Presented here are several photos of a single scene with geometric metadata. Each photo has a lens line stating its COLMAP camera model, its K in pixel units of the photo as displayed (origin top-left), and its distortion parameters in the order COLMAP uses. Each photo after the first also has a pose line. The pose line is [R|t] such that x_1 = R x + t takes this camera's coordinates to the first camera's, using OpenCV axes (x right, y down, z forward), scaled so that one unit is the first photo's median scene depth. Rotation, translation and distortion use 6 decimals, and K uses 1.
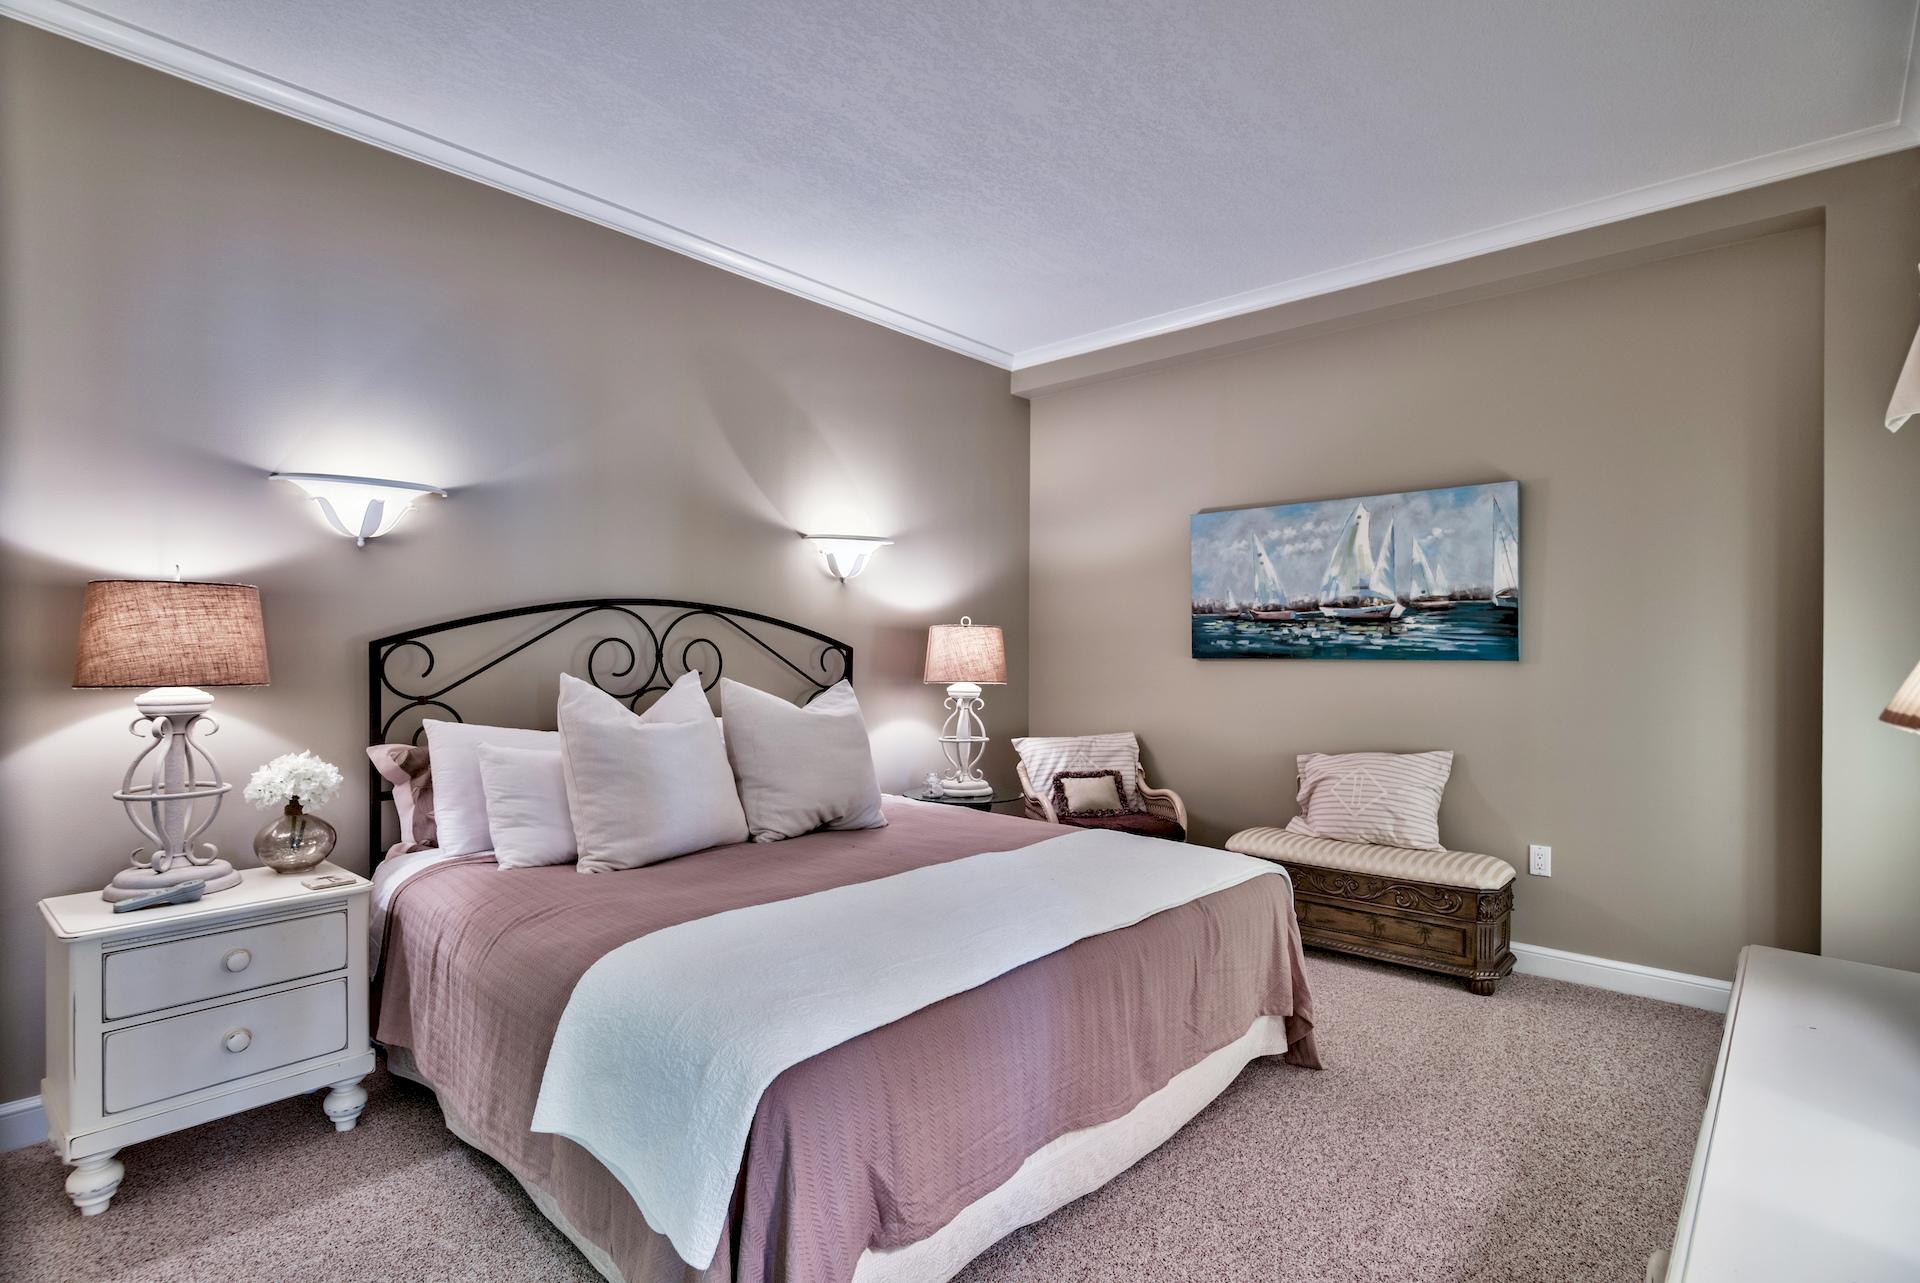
lens RADIAL K [[953.6, 0, 950.5], [0, 953.6, 636.2], [0, 0, 1]] dist [-0.001117, -0.000044]
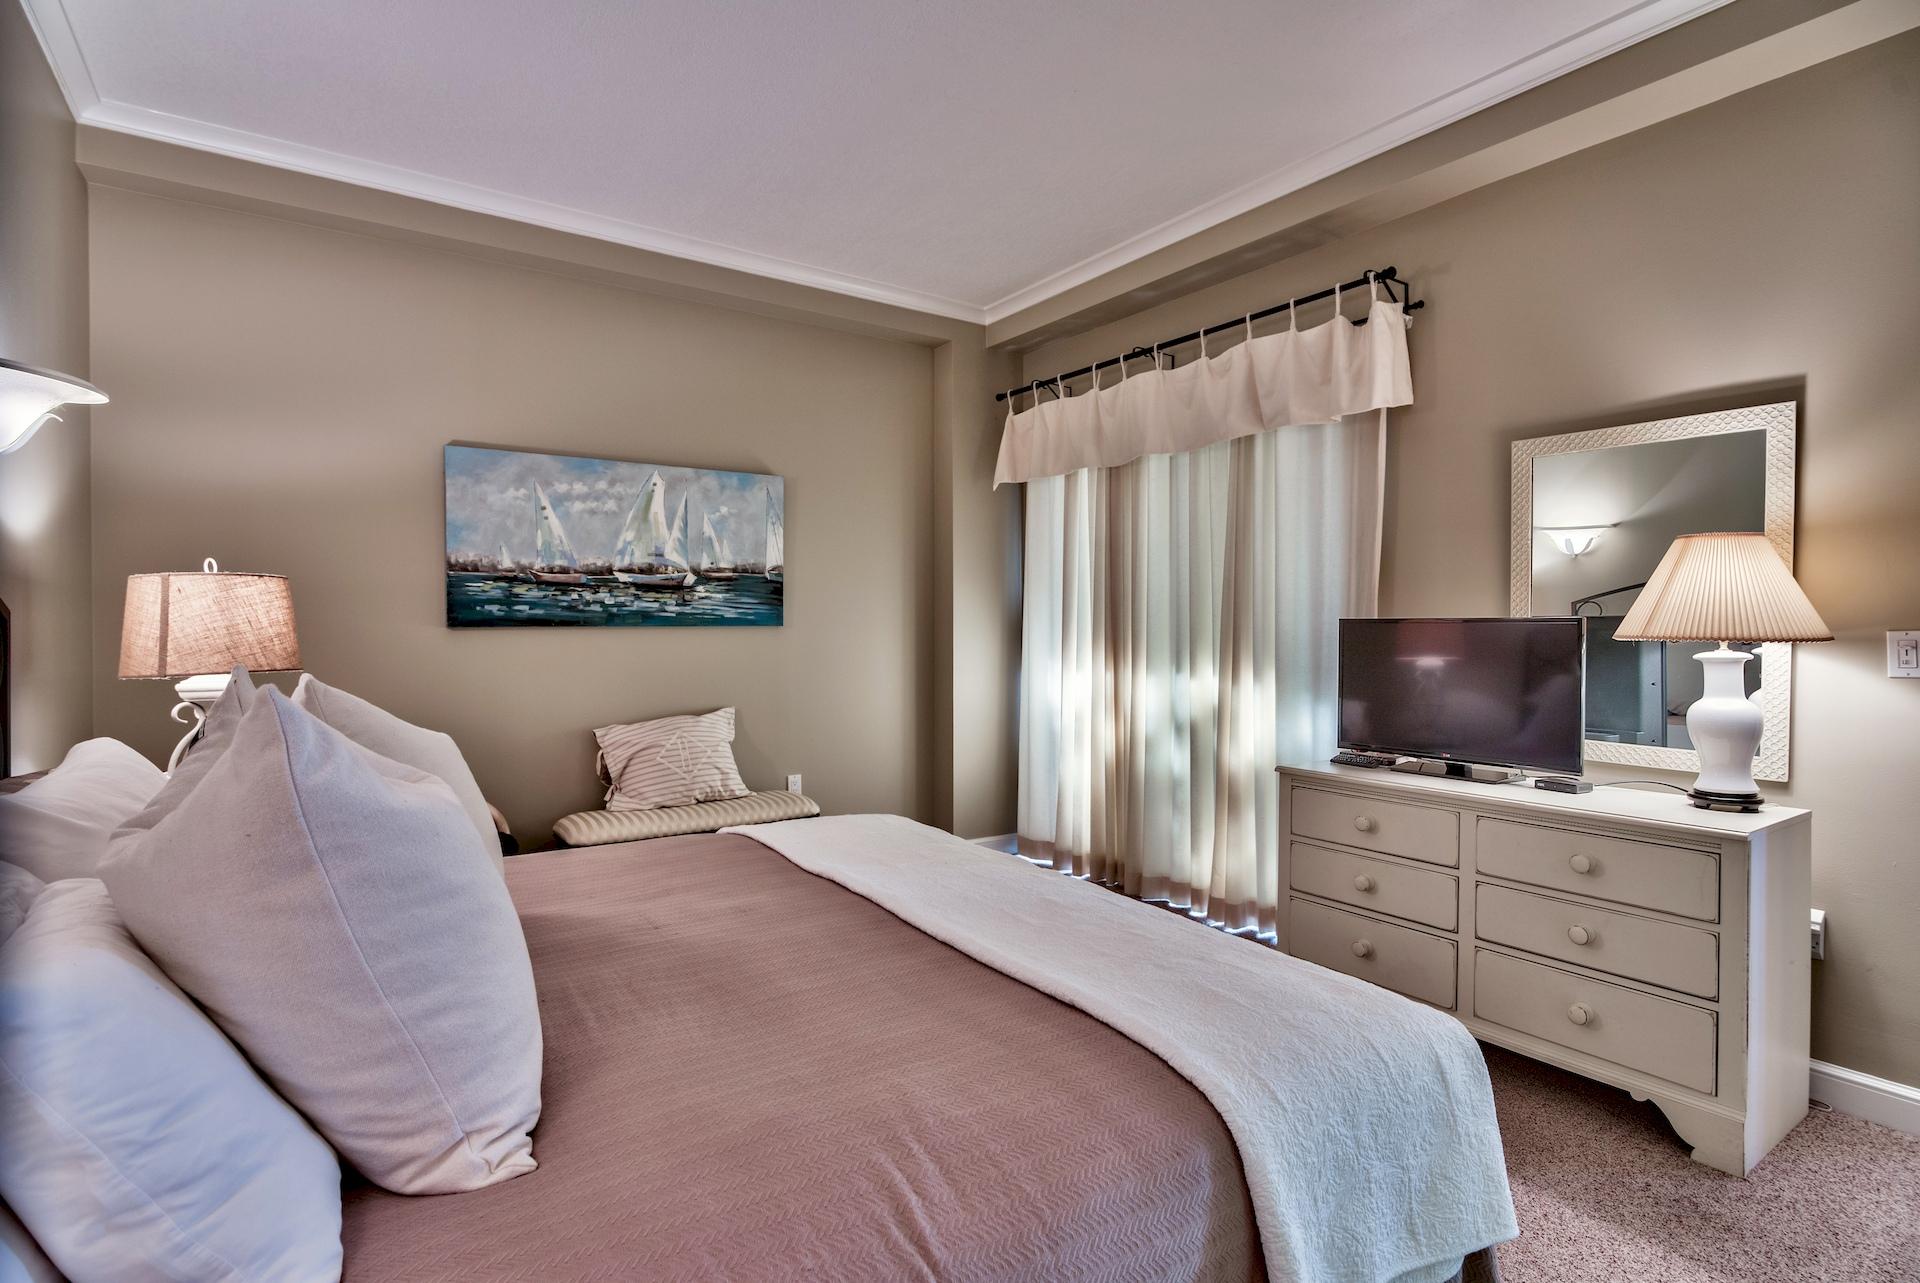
lens RADIAL K [[953.6, 0, 950.5], [0, 953.6, 636.2], [0, 0, 1]] dist [-0.001117, -0.000044]
pose [[0.217199, -0.017902, 0.975963, -0.478395], [-0.013592, 0.999679, 0.021362, 0.009080], [-0.976033, -0.017905, 0.216886, 0.468181]]
